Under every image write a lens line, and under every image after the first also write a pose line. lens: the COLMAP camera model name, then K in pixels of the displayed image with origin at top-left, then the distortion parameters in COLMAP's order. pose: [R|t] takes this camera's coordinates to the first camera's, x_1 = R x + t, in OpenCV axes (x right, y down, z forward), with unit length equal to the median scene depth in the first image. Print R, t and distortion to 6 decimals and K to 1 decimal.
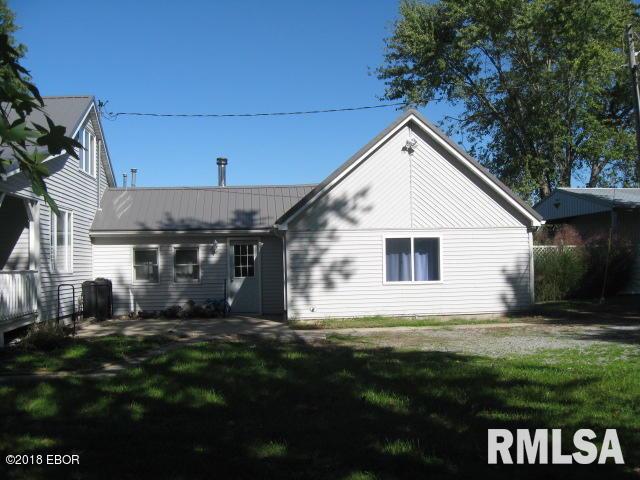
lens RADIAL K [[671.5, 0, 319.6], [0, 671.5, 242.9], [0, 0, 1]] dist [-0.101847, 0.000000]
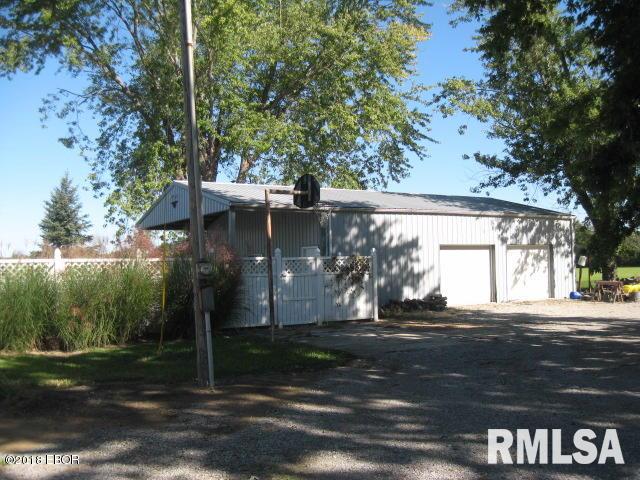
lens RADIAL K [[671.5, 0, 320.4], [0, 671.5, 241.1], [0, 0, 1]] dist [-0.101847, 0.000000]
pose [[0.912831, 0.008646, 0.408246, 0.164501], [-0.002062, 0.999861, -0.016566, -0.001943], [-0.408332, 0.014280, 0.912722, 0.197736]]
